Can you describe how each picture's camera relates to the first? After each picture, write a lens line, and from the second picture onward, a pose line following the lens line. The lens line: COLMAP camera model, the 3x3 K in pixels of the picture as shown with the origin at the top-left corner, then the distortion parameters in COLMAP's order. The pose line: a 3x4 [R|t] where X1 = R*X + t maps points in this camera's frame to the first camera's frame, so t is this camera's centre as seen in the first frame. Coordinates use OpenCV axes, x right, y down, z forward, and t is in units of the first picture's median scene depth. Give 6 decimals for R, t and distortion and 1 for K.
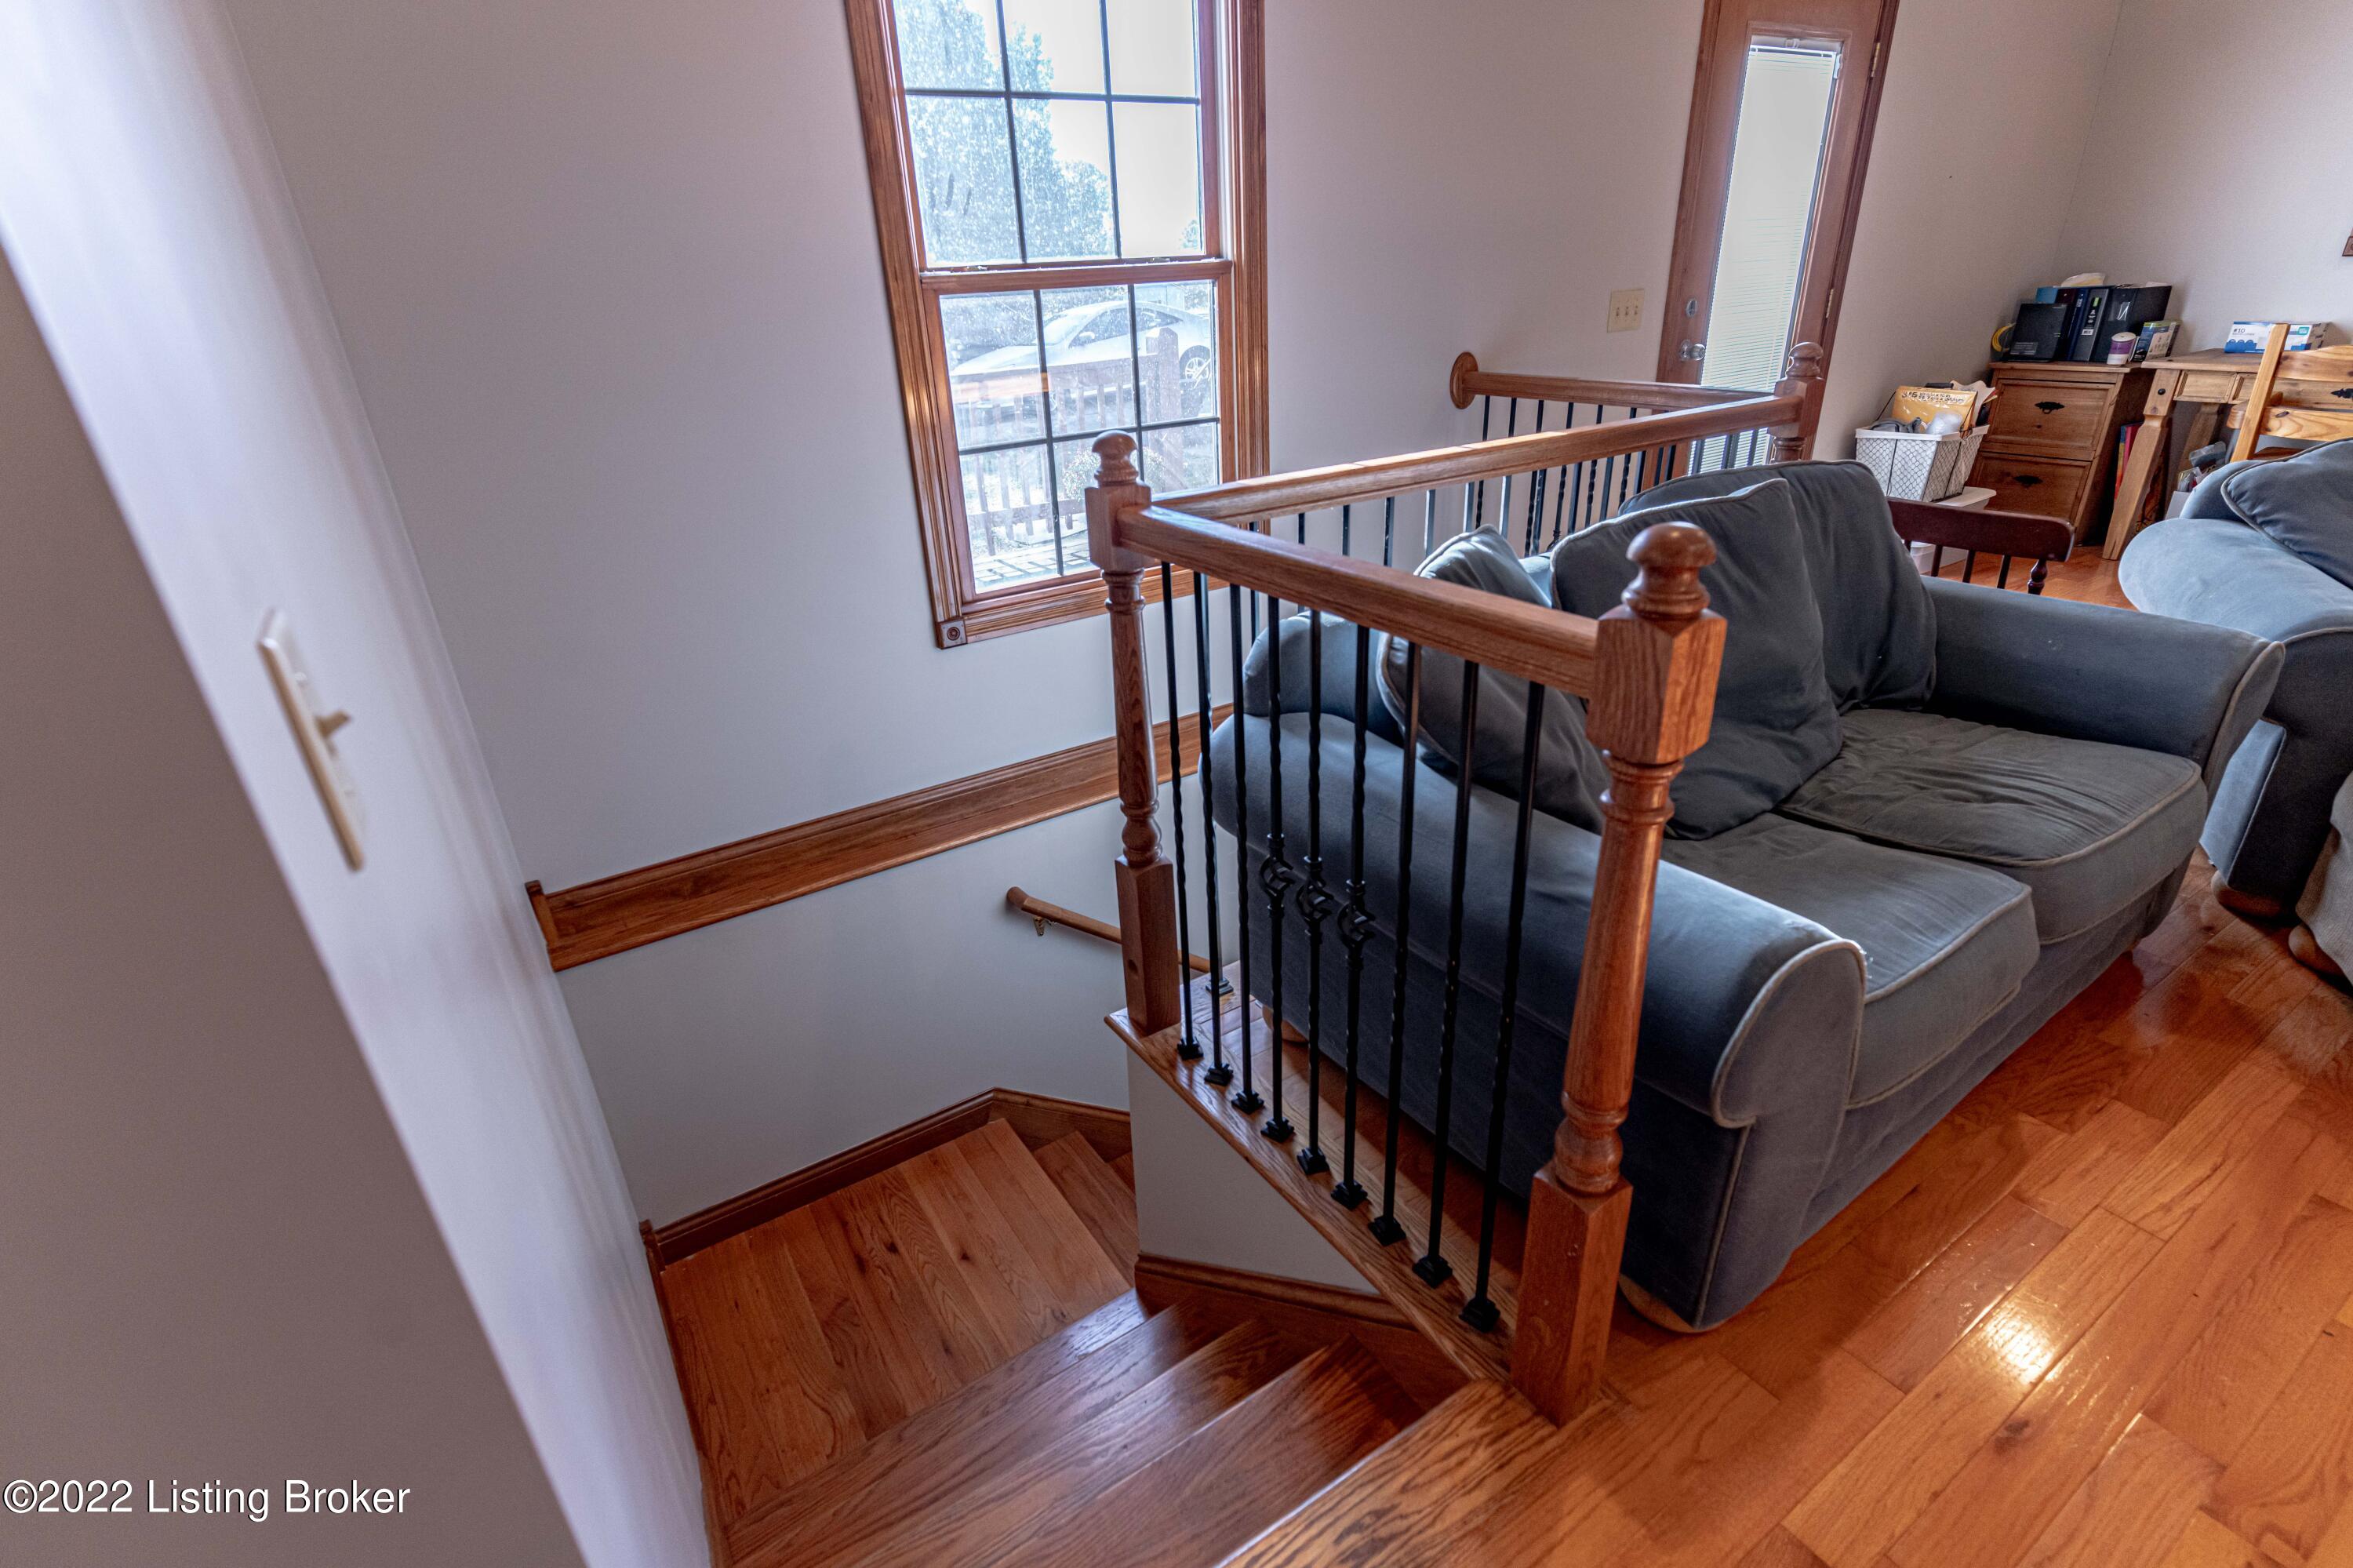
lens RADIAL K [[1117.6, 0, 1168.8], [0, 1117.6, 783.7], [0, 0, 1]] dist [0.002391, -0.000036]
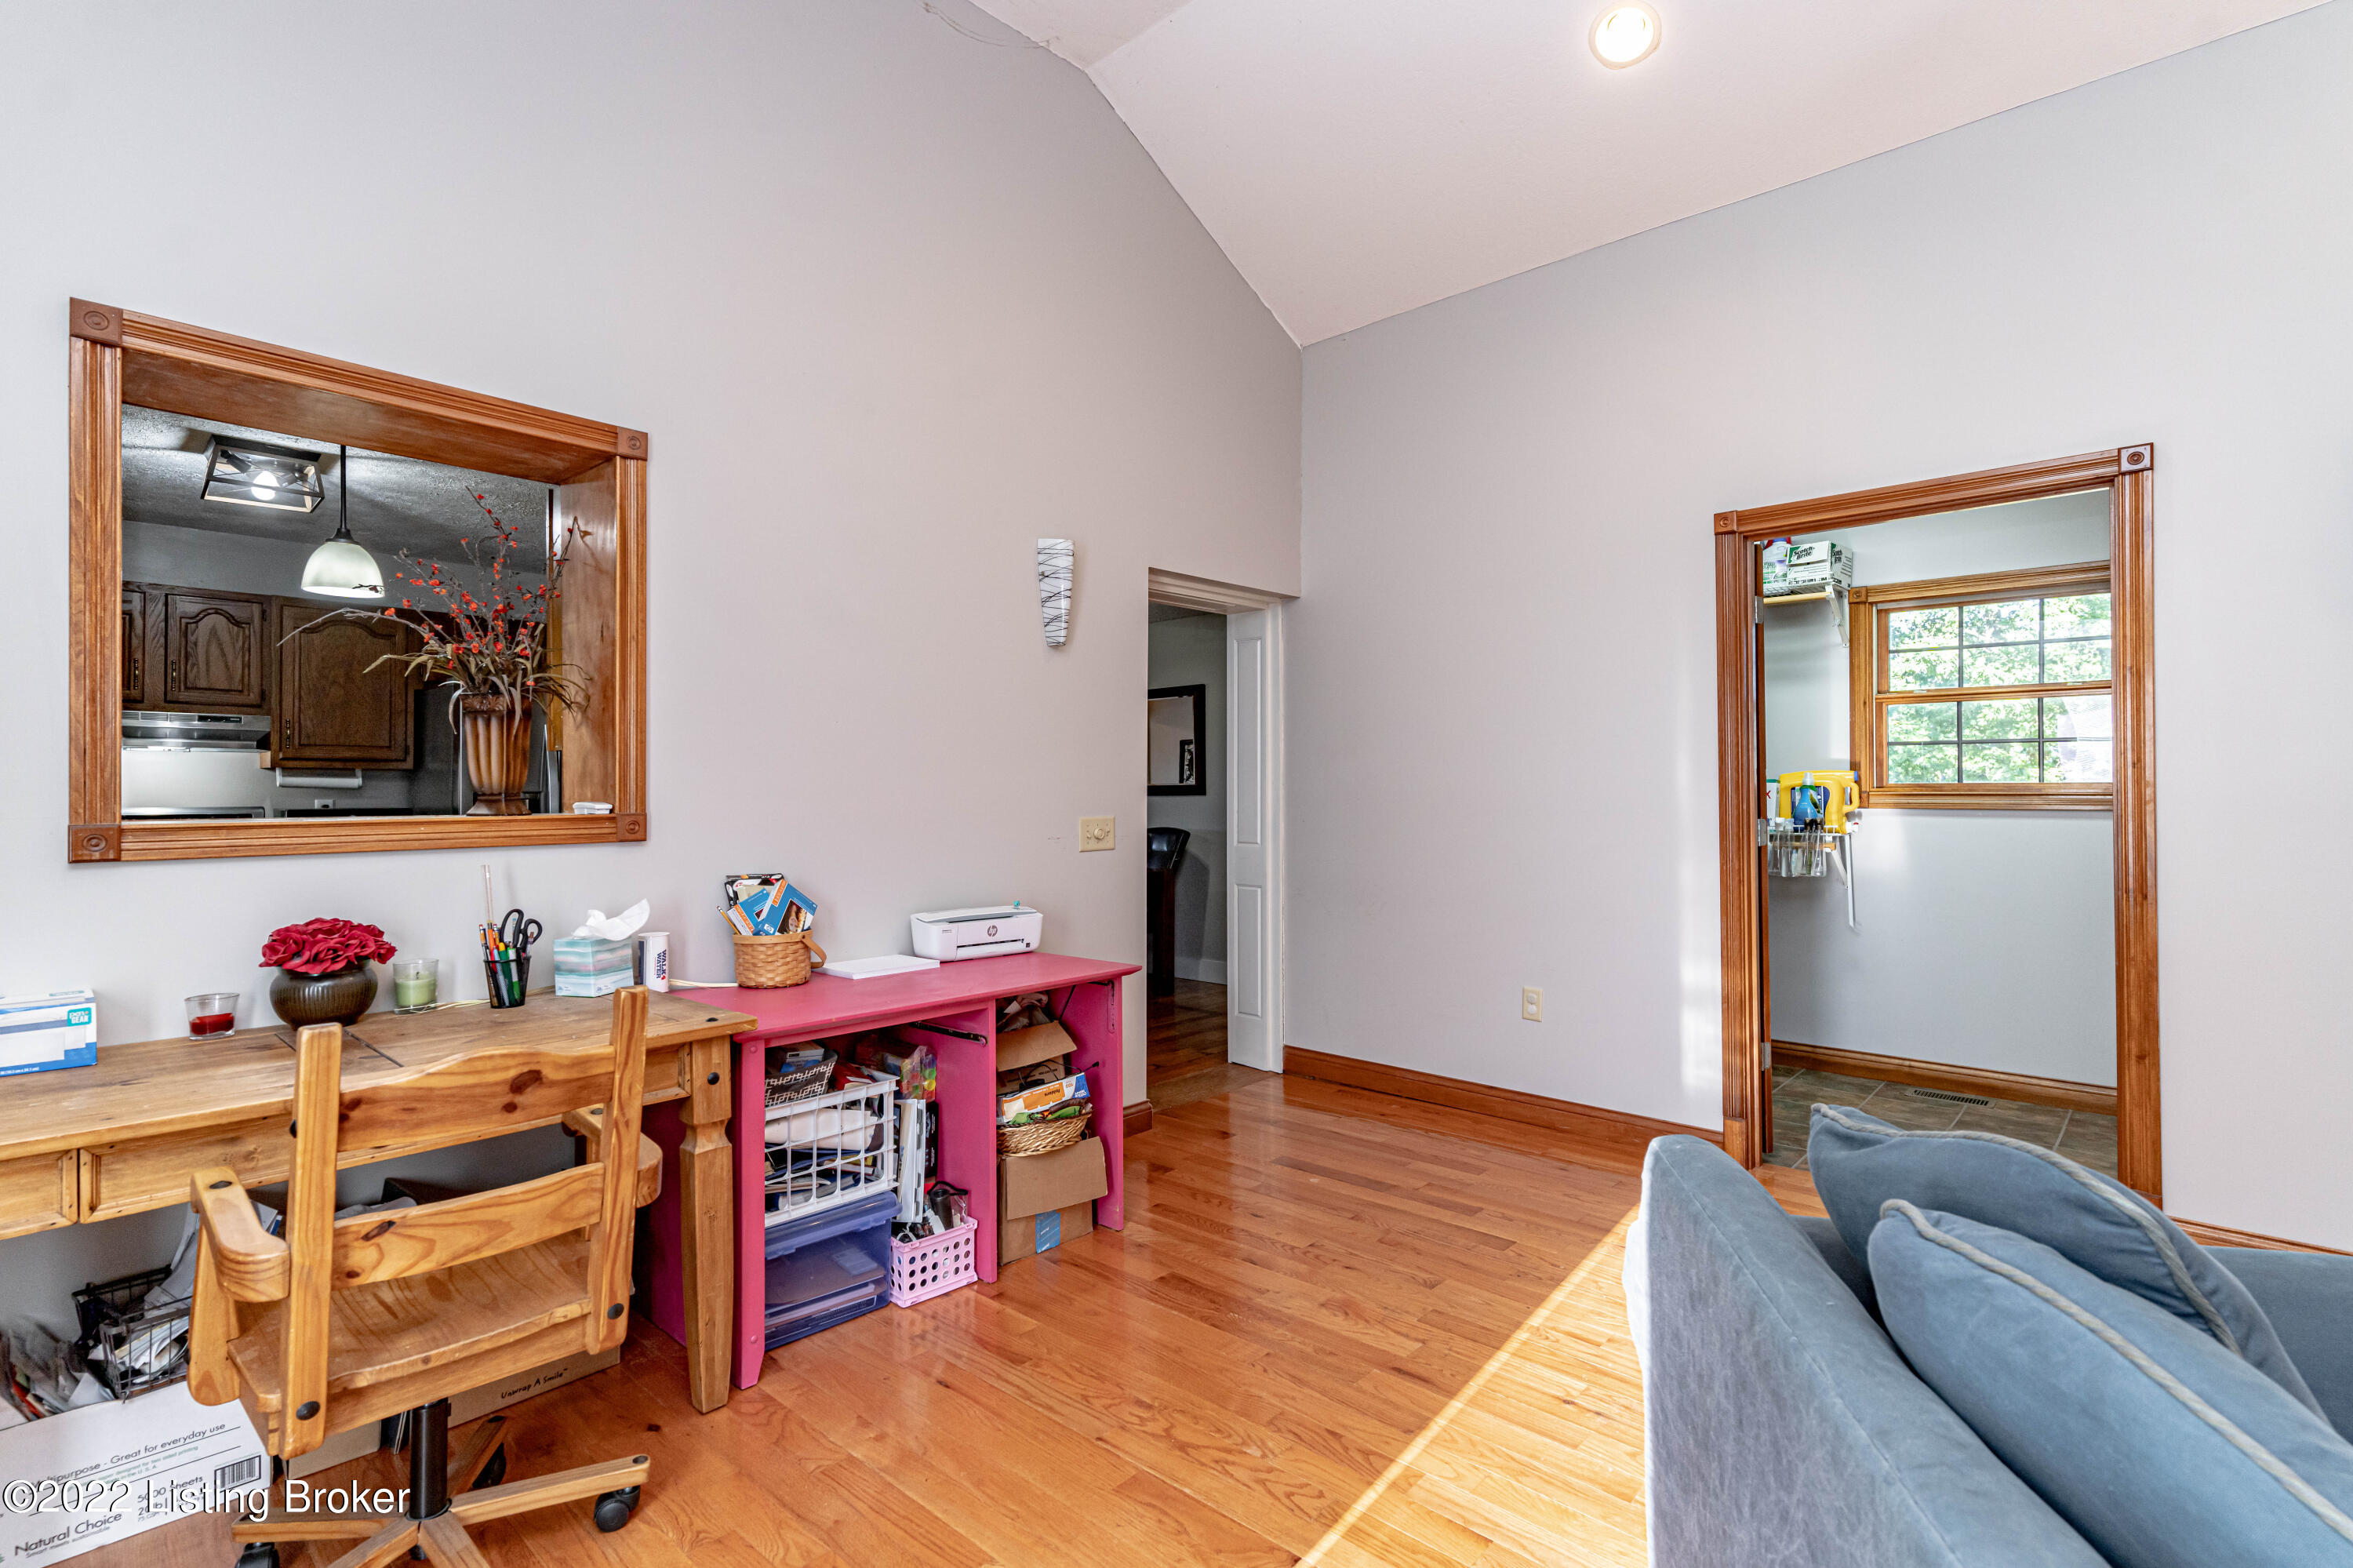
lens RADIAL K [[1117.6, 0, 1168.8], [0, 1117.6, 783.7], [0, 0, 1]] dist [0.002391, -0.000036]
pose [[-0.259737, 0.048785, 0.964446, 0.510678], [0.423626, 0.903251, 0.068399, -0.362243], [-0.867800, 0.426330, -0.255275, 0.755308]]
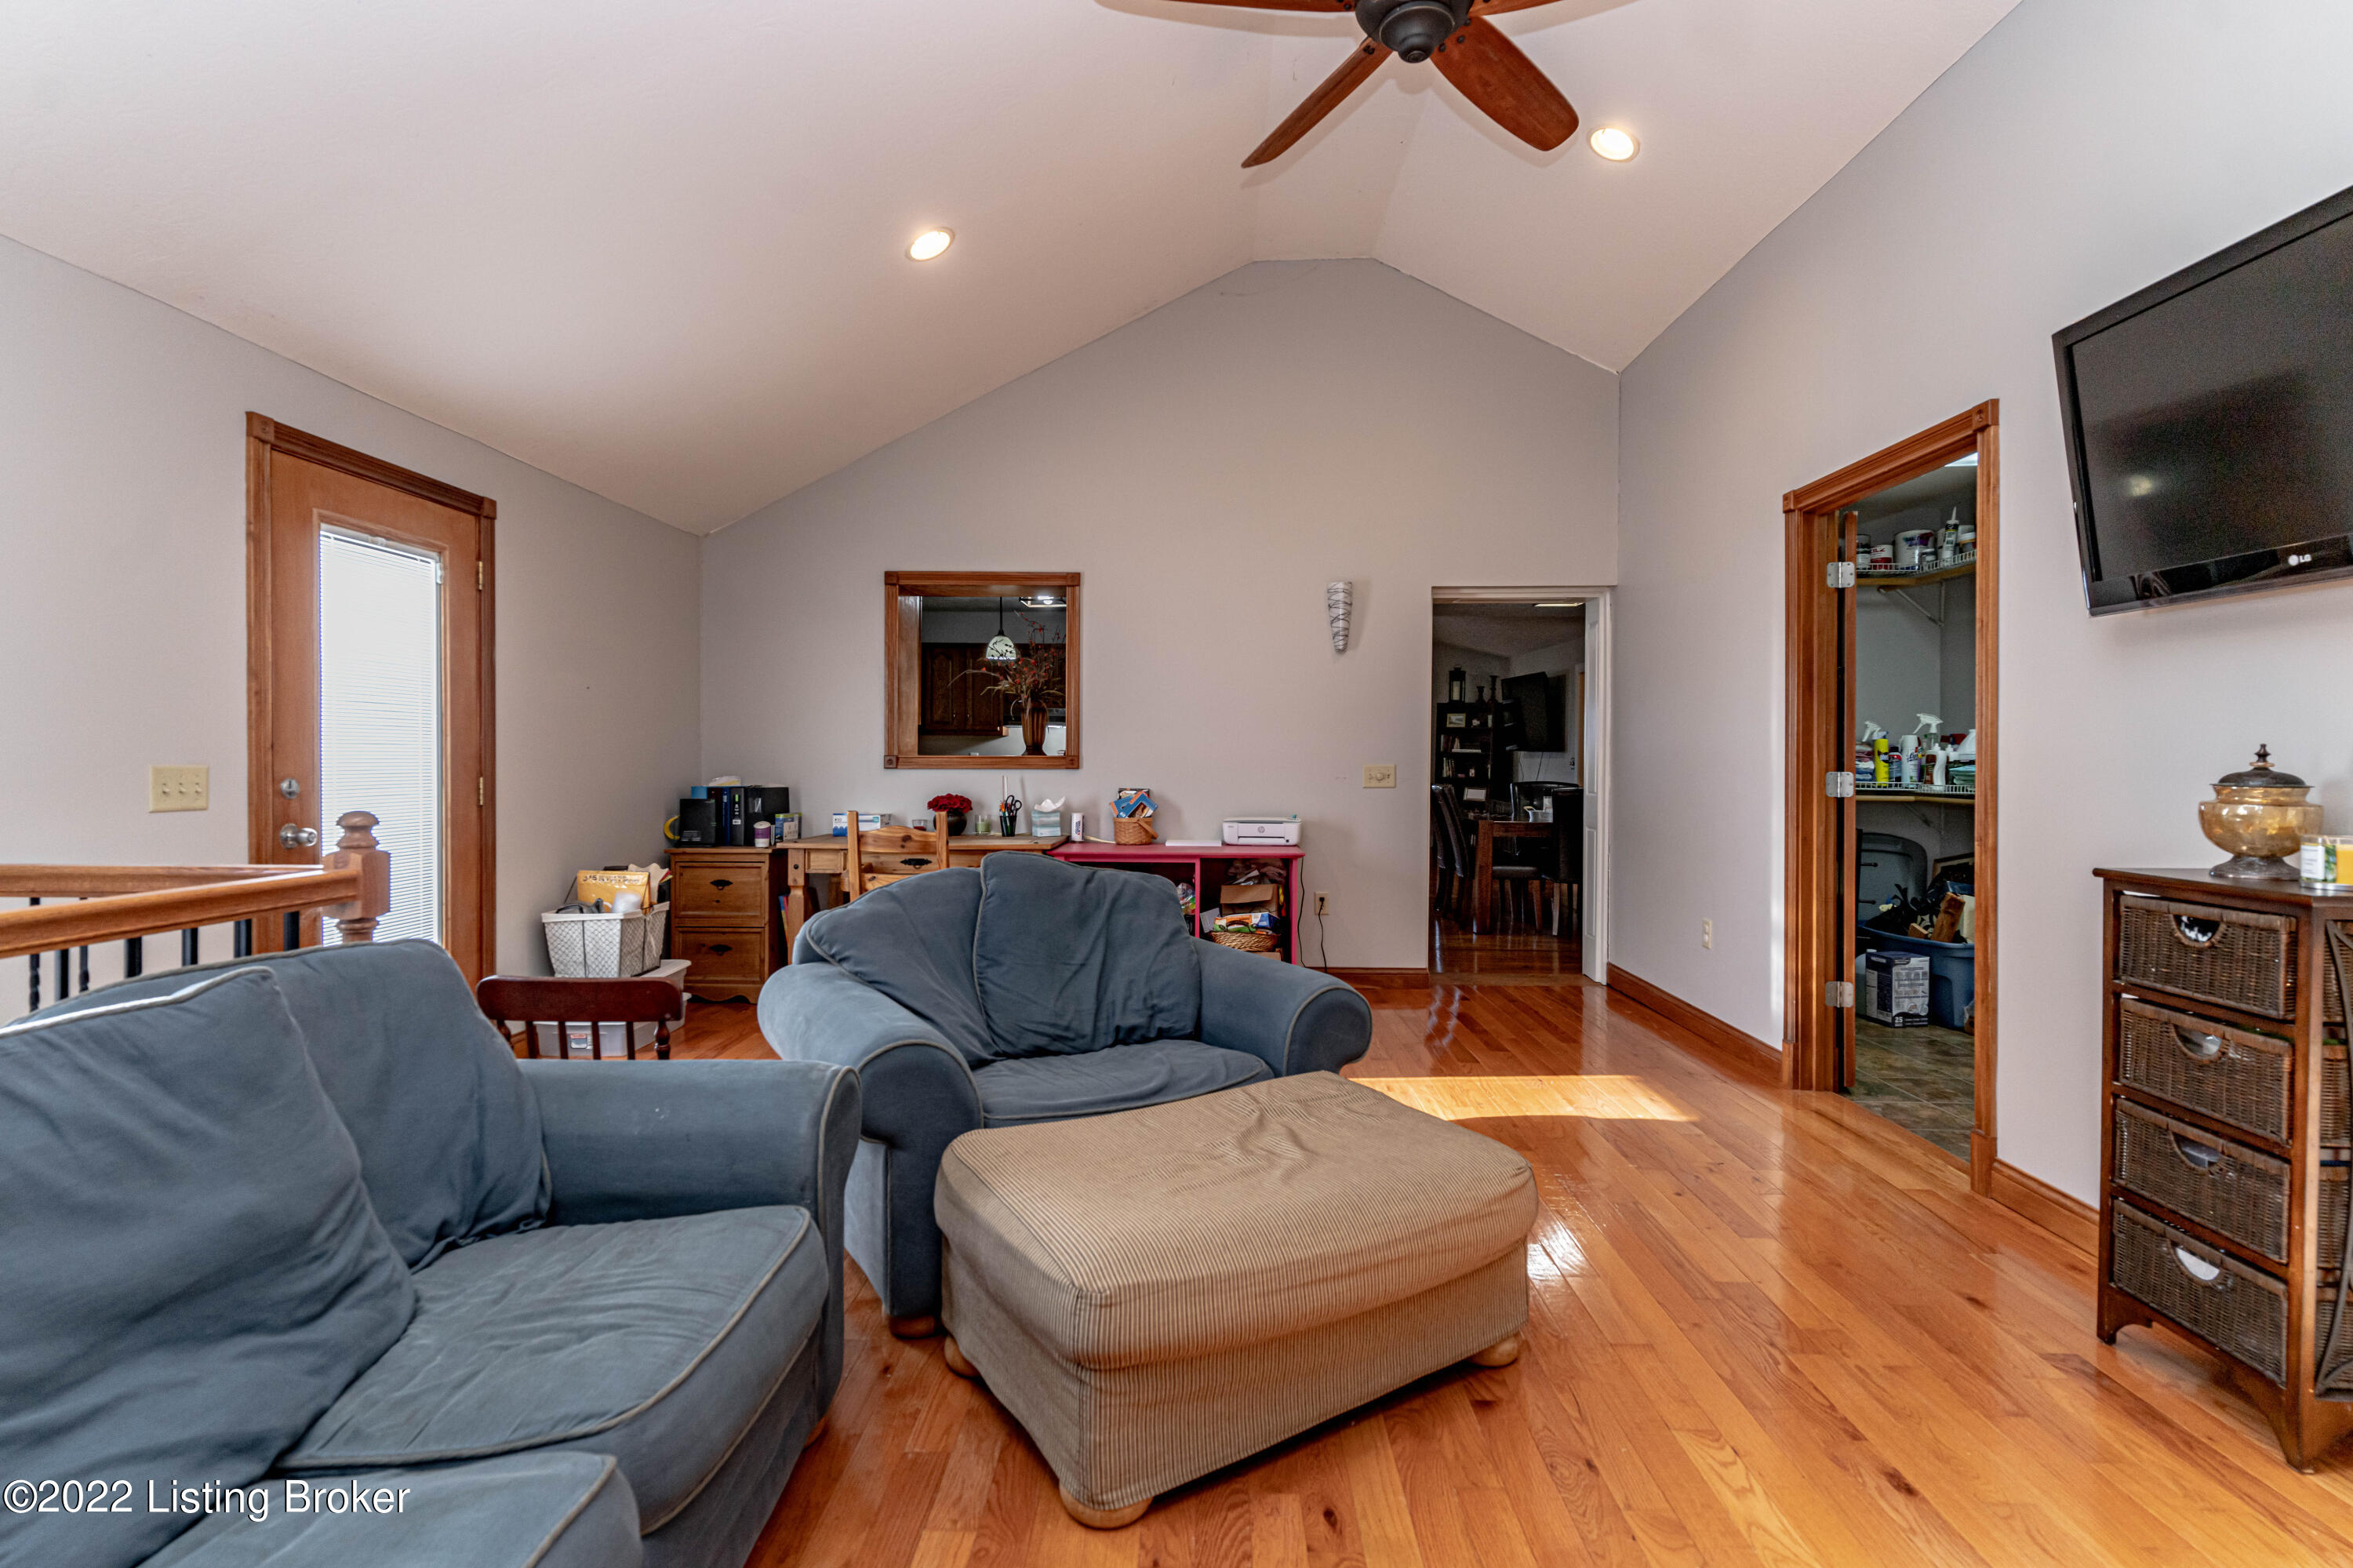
lens RADIAL K [[1117.6, 0, 1168.8], [0, 1117.6, 783.7], [0, 0, 1]] dist [0.002391, -0.000036]
pose [[0.569028, 0.029151, 0.821802, 0.150055], [0.321024, 0.912197, -0.254639, -0.003381], [-0.757068, 0.408714, 0.509707, 0.070952]]
